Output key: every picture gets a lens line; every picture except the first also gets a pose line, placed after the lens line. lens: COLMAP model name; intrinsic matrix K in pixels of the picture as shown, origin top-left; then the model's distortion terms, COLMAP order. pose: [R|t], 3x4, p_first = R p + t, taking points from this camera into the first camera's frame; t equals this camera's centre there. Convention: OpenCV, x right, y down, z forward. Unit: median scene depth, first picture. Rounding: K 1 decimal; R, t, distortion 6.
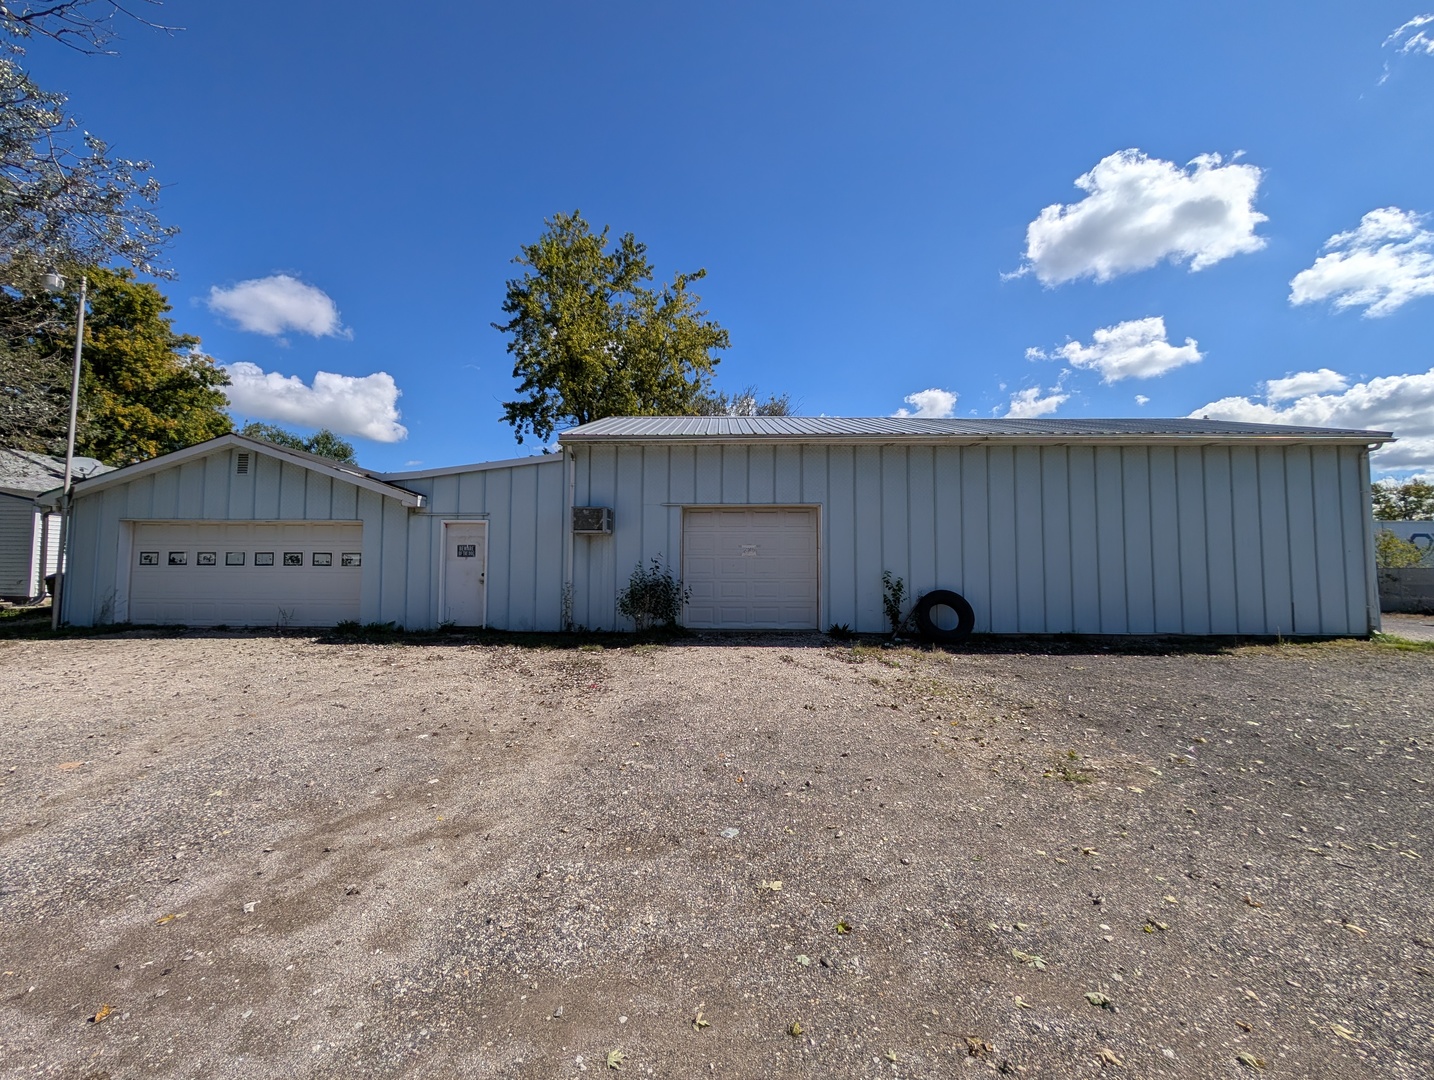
lens RADIAL K [[548.7, 0, 713.5], [0, 548.7, 543.0], [0, 0, 1]] dist [-0.000105, 0.000107]
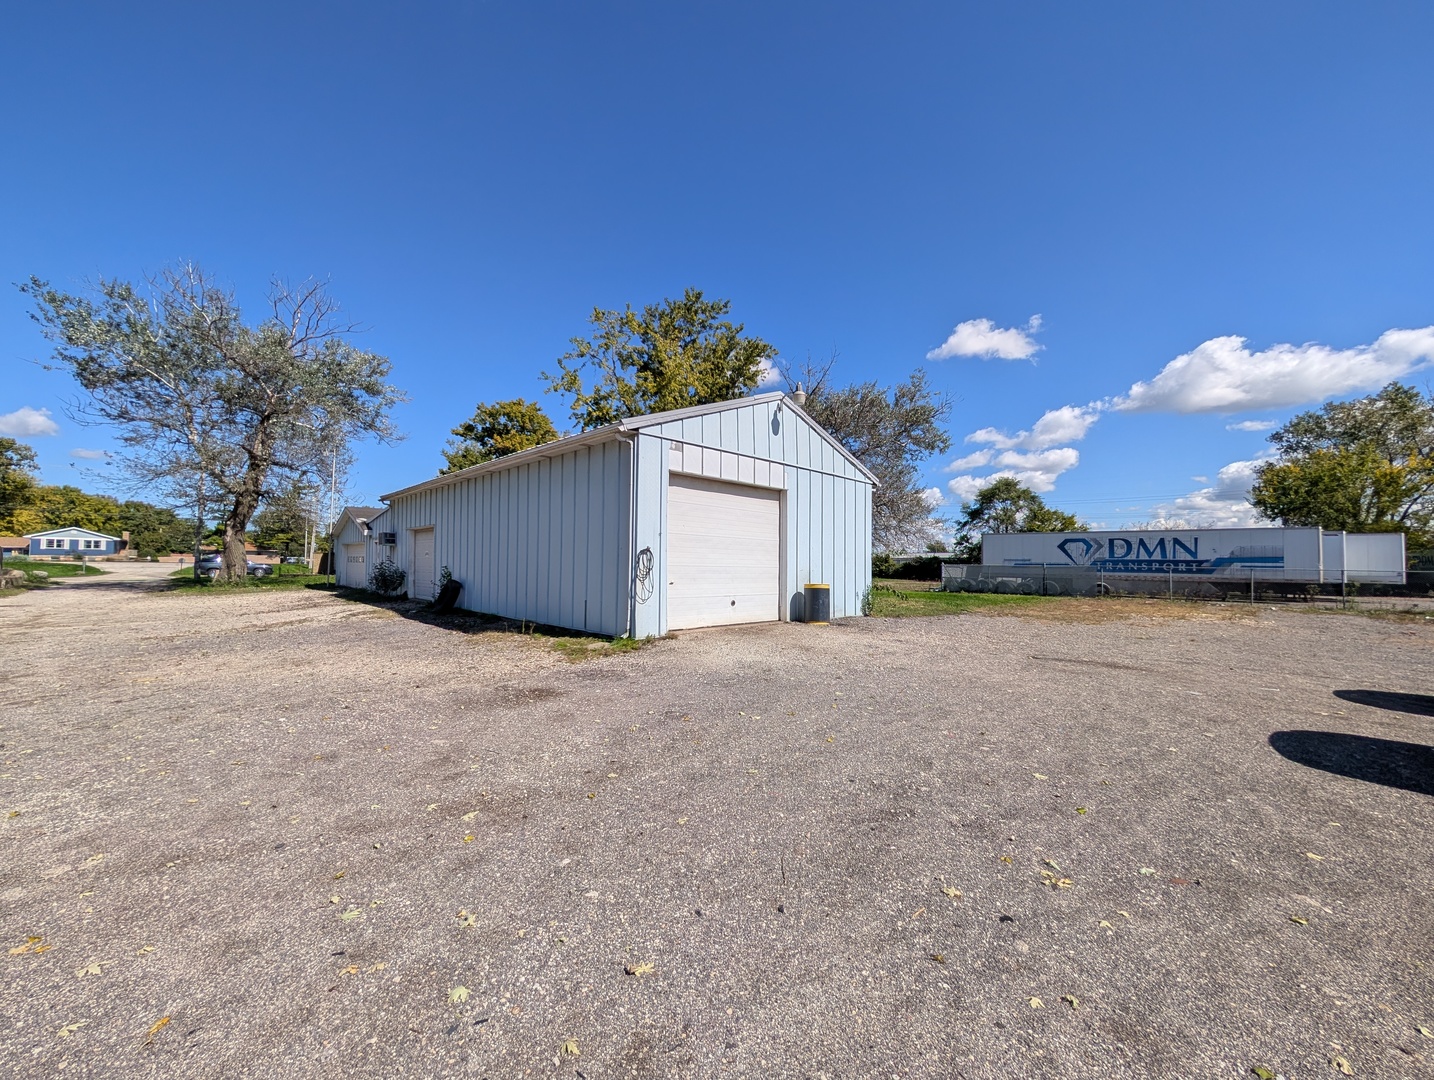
lens RADIAL K [[546.5, 0, 718.0], [0, 546.5, 544.6], [0, 0, 1]] dist [-0.009649, 0.002701]
pose [[0.722453, -0.020853, -0.691106, 1.910721], [0.031465, 0.999501, 0.002733, 0.009302], [0.690704, -0.023720, 0.722748, 0.417130]]
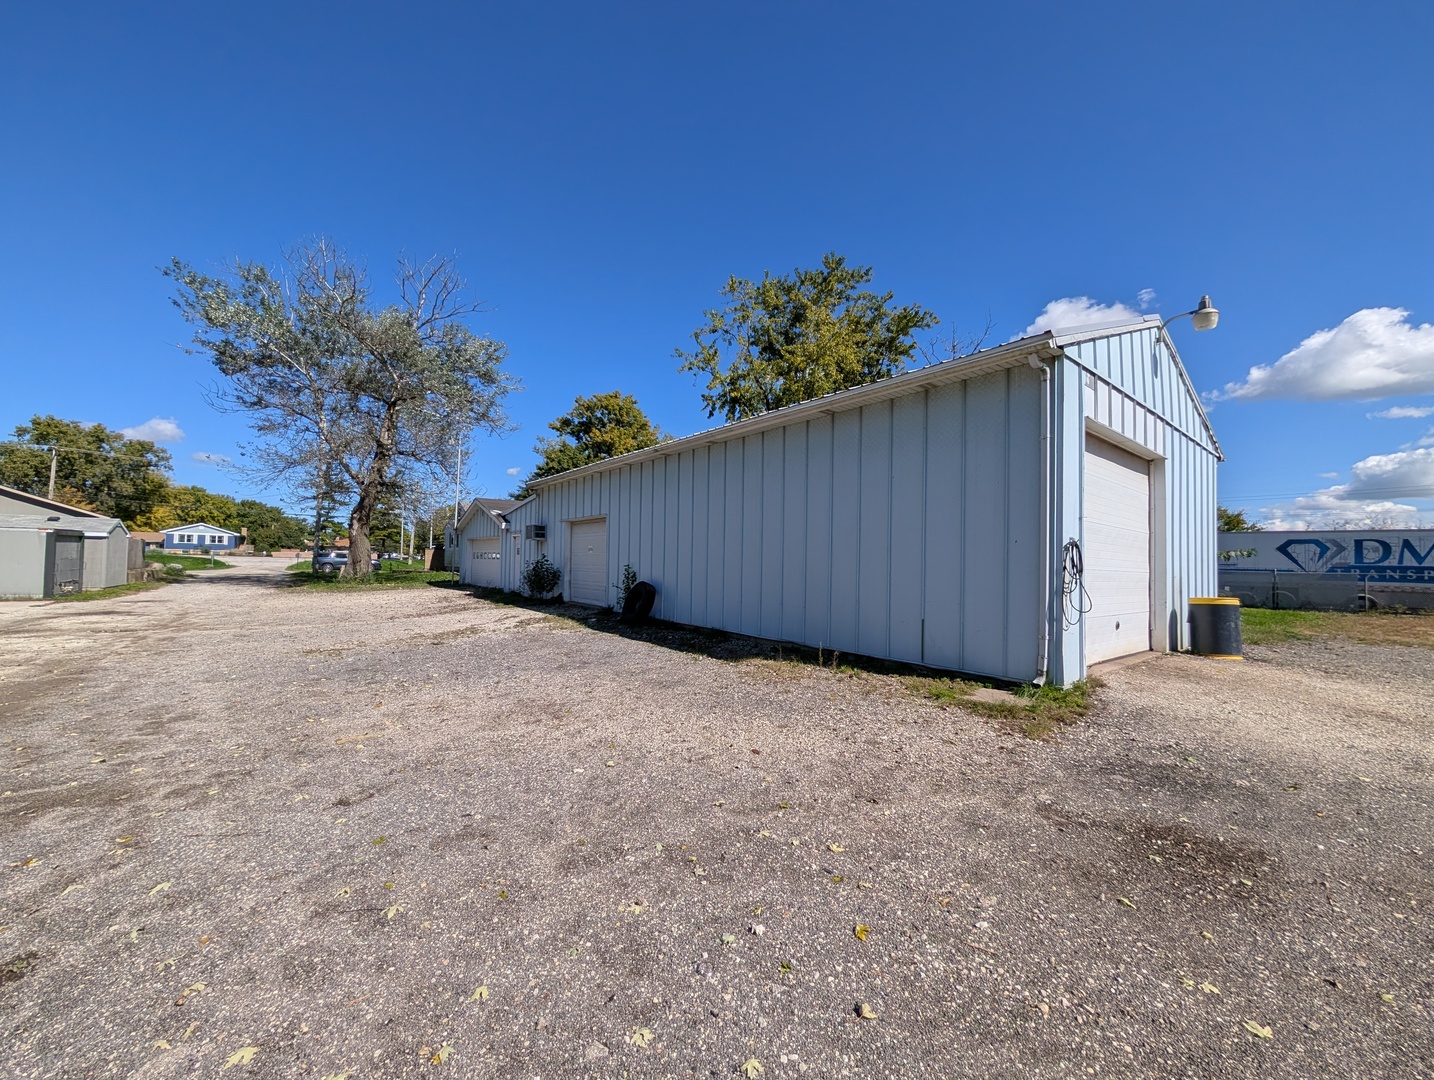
lens RADIAL K [[548.7, 0, 713.5], [0, 548.7, 543.0], [0, 0, 1]] dist [-0.000105, 0.000107]
pose [[0.637274, -0.017687, -0.770434, 1.397907], [0.023799, 0.999711, -0.003265, 0.009332], [0.770270, -0.016255, 0.637511, 0.346772]]
